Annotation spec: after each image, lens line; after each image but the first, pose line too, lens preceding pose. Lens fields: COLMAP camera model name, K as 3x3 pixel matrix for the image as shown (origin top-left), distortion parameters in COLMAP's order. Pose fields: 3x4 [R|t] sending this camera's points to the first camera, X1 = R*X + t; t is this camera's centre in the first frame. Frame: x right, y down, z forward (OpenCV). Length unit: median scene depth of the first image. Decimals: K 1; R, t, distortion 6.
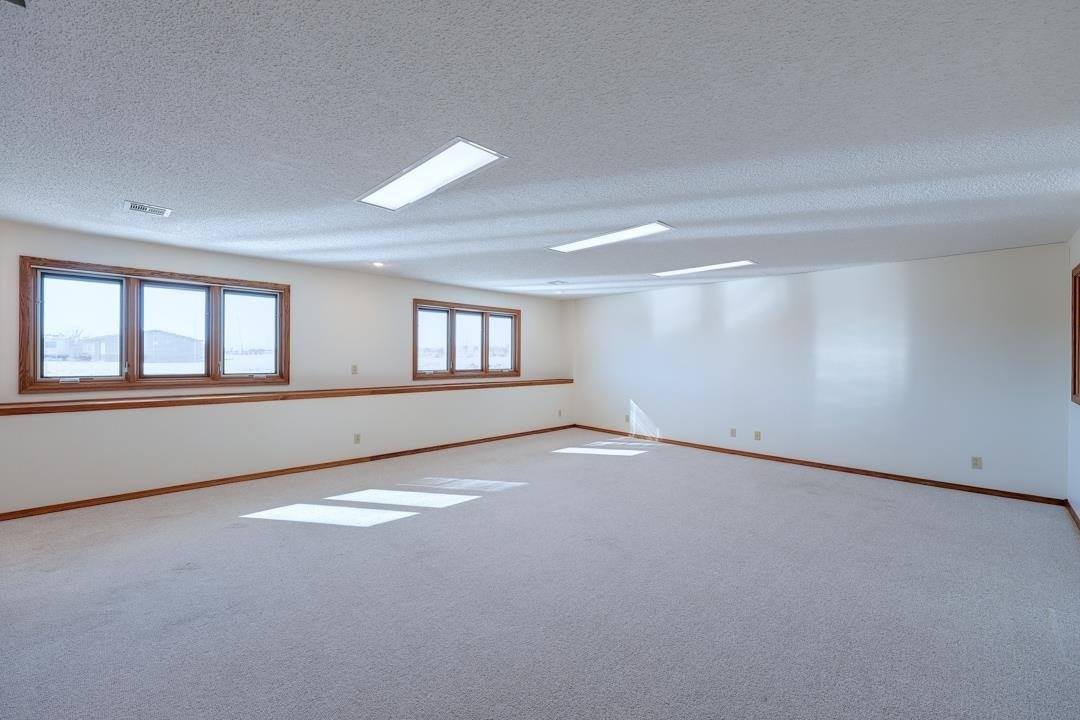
lens RADIAL K [[439.7, 0, 540.0], [0, 439.7, 360.0], [0, 0, 1]] dist [-0.000587, -0.000093]
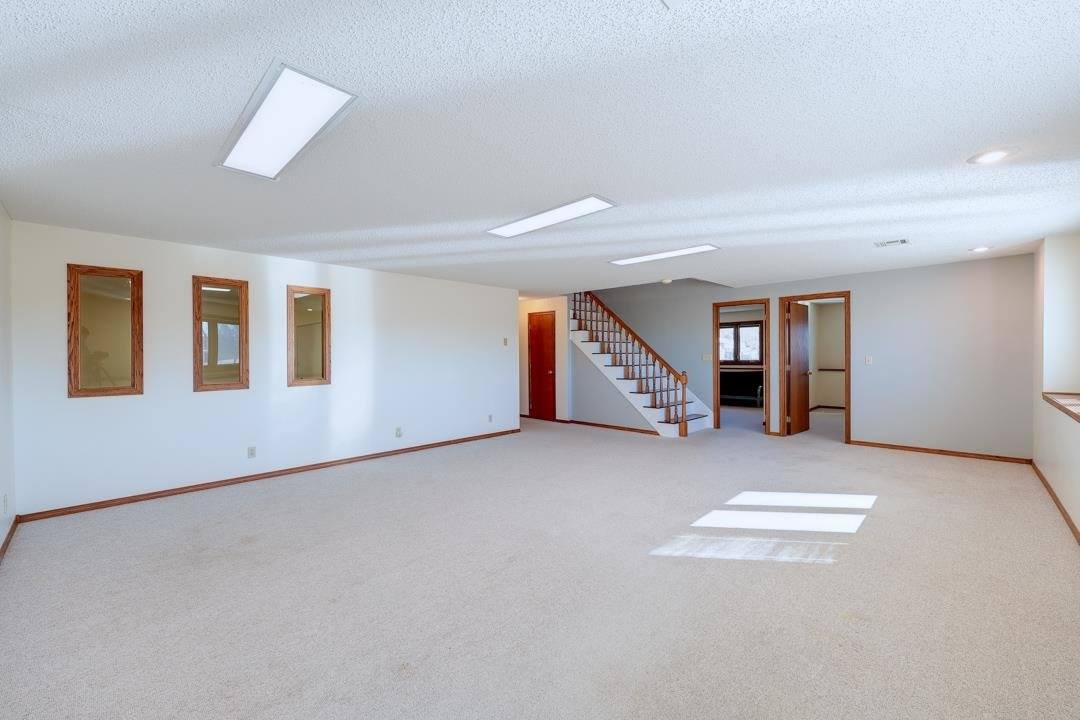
lens RADIAL K [[439.7, 0, 540.0], [0, 439.7, 360.0], [0, 0, 1]] dist [-0.000587, -0.000093]
pose [[-0.999997, 0.002106, -0.001204, 0.136489], [0.002084, 0.999835, 0.018054, -0.007553], [0.001242, 0.018051, -0.999836, 1.682817]]
